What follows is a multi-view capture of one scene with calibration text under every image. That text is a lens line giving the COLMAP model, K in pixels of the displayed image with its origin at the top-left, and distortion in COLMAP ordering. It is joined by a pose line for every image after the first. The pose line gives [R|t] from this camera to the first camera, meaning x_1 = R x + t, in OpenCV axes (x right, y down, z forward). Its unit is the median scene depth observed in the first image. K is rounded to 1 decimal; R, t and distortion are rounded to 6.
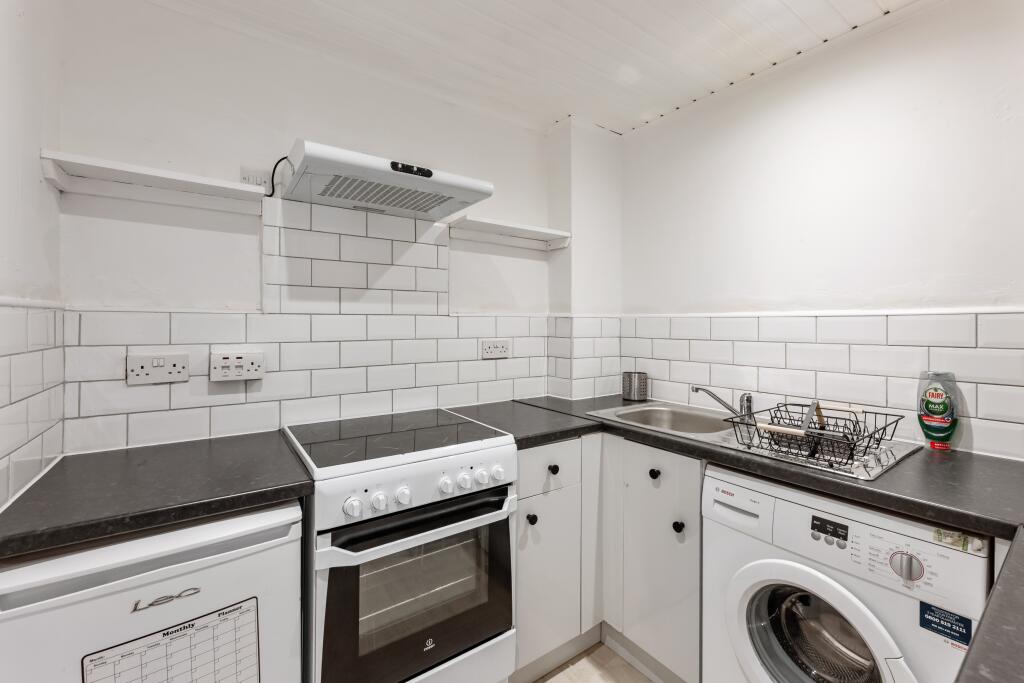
lens RADIAL K [[419.7, 0, 513.1], [0, 419.7, 332.5], [0, 0, 1]] dist [0.001322, -0.000315]
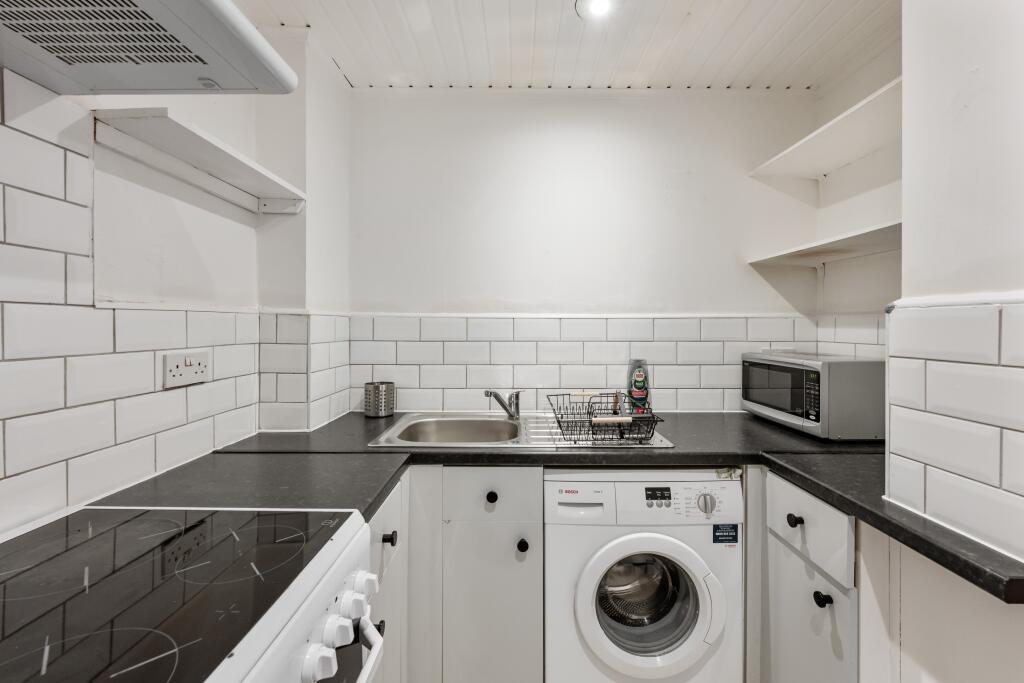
lens RADIAL K [[419.7, 0, 512.5], [0, 419.7, 334.0], [0, 0, 1]] dist [0.001322, -0.000315]
pose [[0.590905, -0.015950, 0.806584, -0.279319], [0.012462, 0.999866, 0.010642, -0.008378], [-0.806645, 0.003763, 0.591024, 0.371018]]
